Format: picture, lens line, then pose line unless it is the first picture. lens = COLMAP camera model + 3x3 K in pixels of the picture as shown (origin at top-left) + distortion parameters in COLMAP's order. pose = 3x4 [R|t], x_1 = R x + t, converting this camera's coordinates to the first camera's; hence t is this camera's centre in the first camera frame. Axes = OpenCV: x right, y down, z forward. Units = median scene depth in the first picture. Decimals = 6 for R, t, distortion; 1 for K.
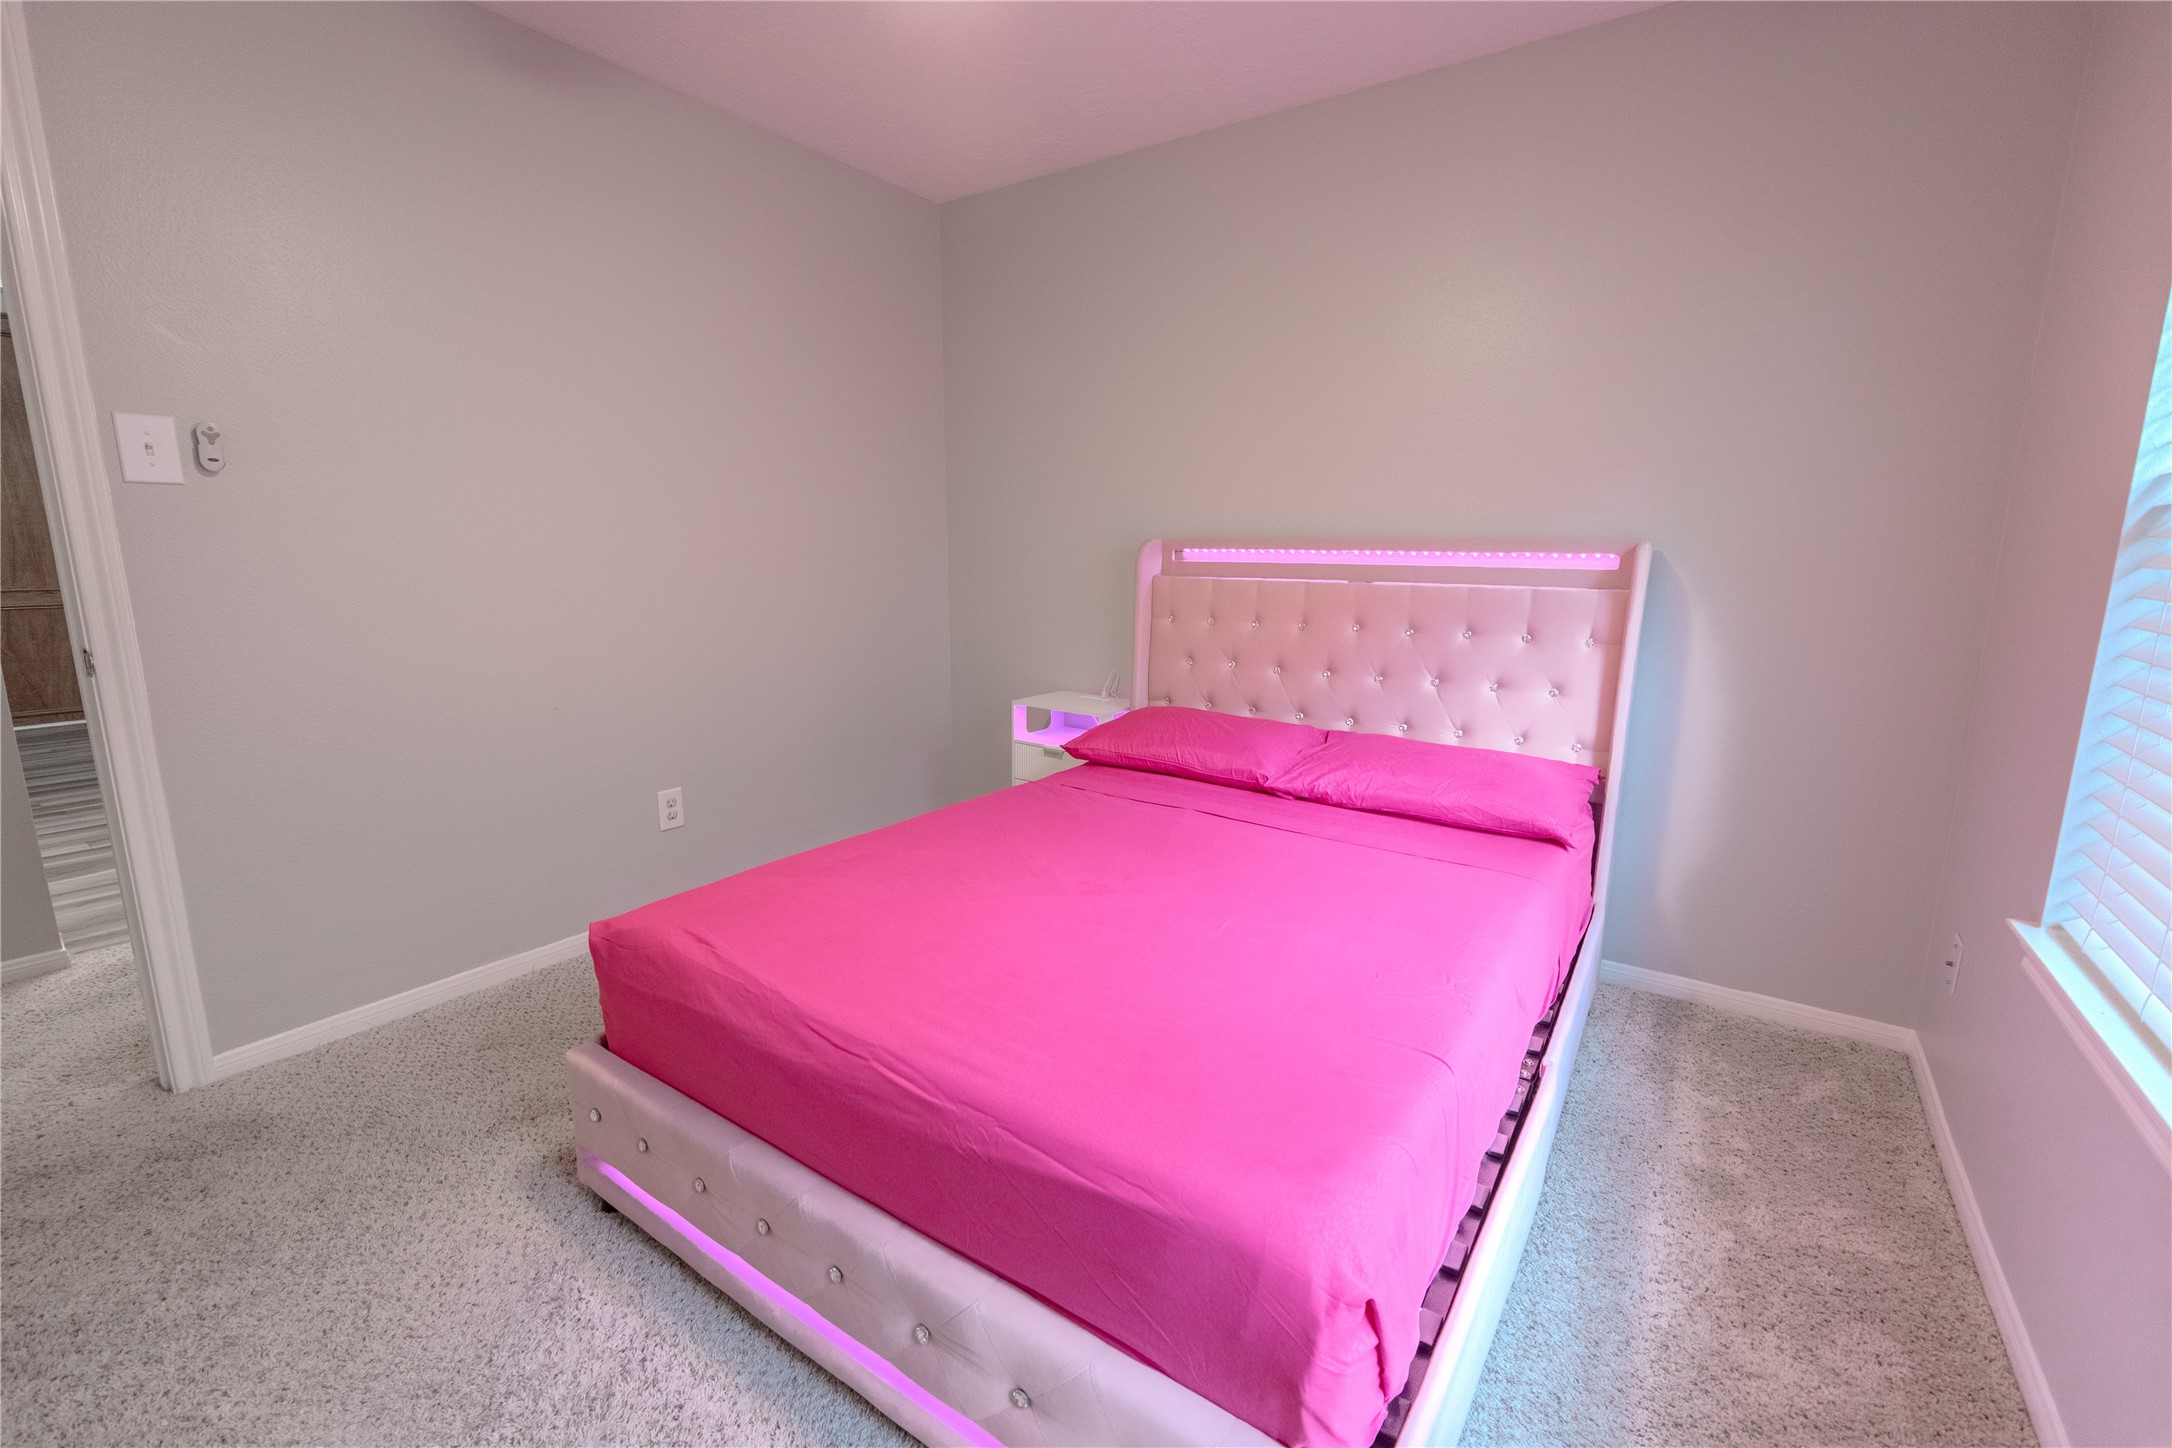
lens RADIAL K [[929.9, 0, 1090.5], [0, 929.9, 718.6], [0, 0, 1]] dist [-0.002928, -0.000522]
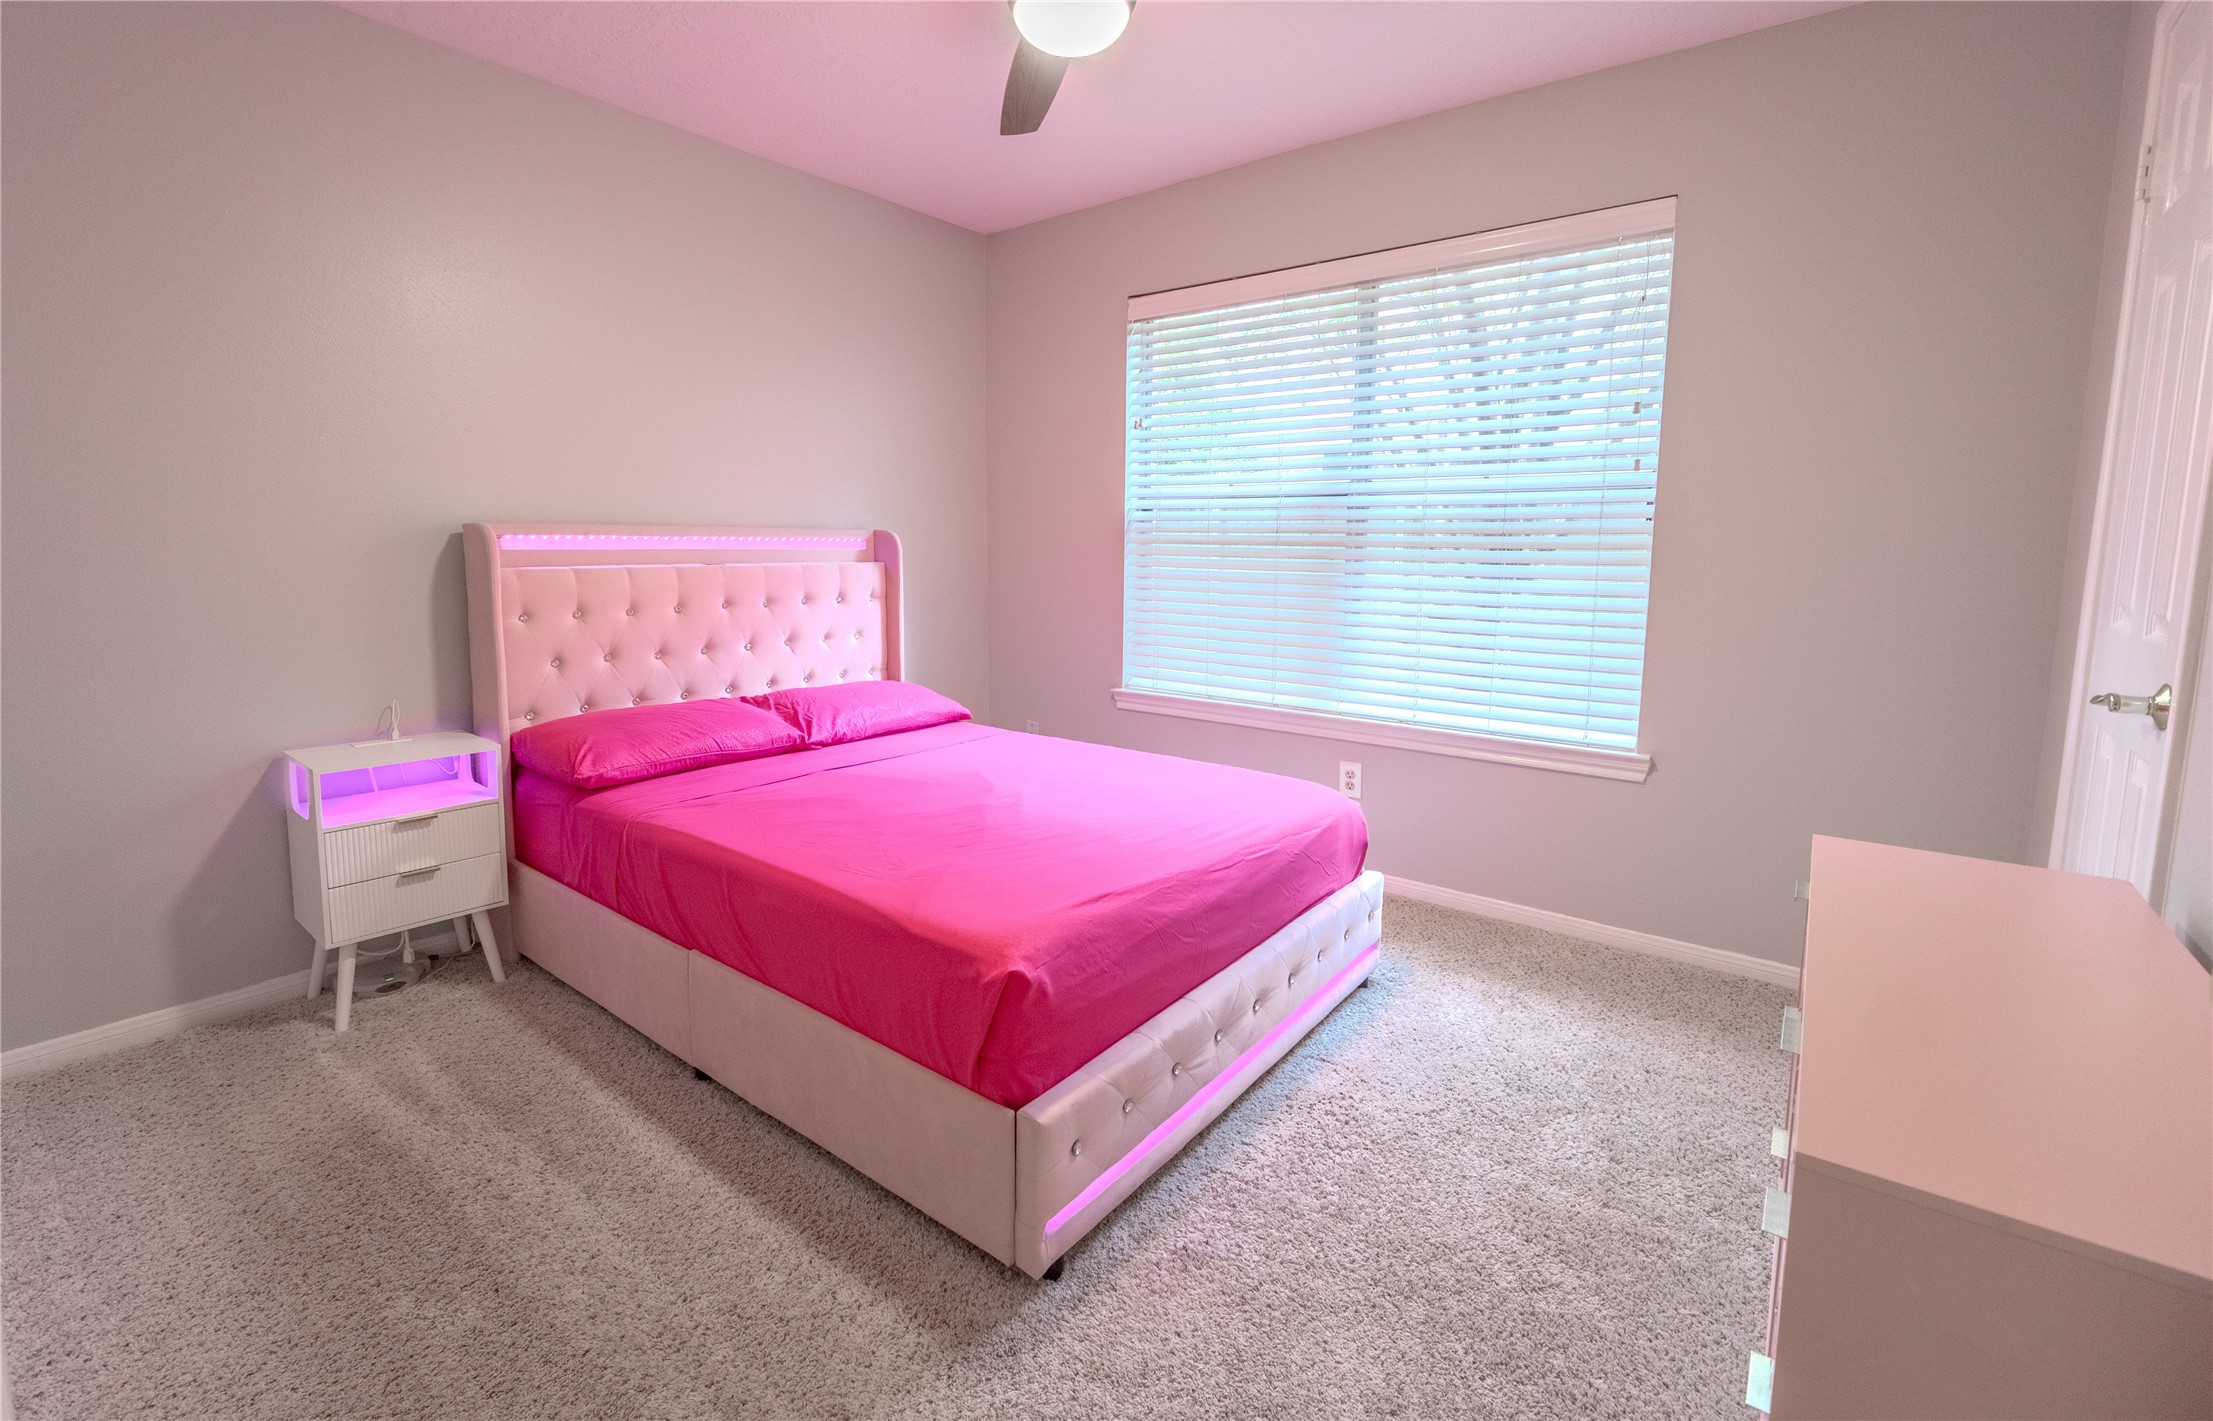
lens RADIAL K [[923.3, 0, 1106.5], [0, 923.3, 710.5], [0, 0, 1]] dist [0.000108, 0.000003]
pose [[0.049094, -0.186830, 0.981165, -0.802202], [0.171039, 0.969411, 0.176034, -0.092829], [-0.984040, 0.159175, 0.079547, 0.481318]]
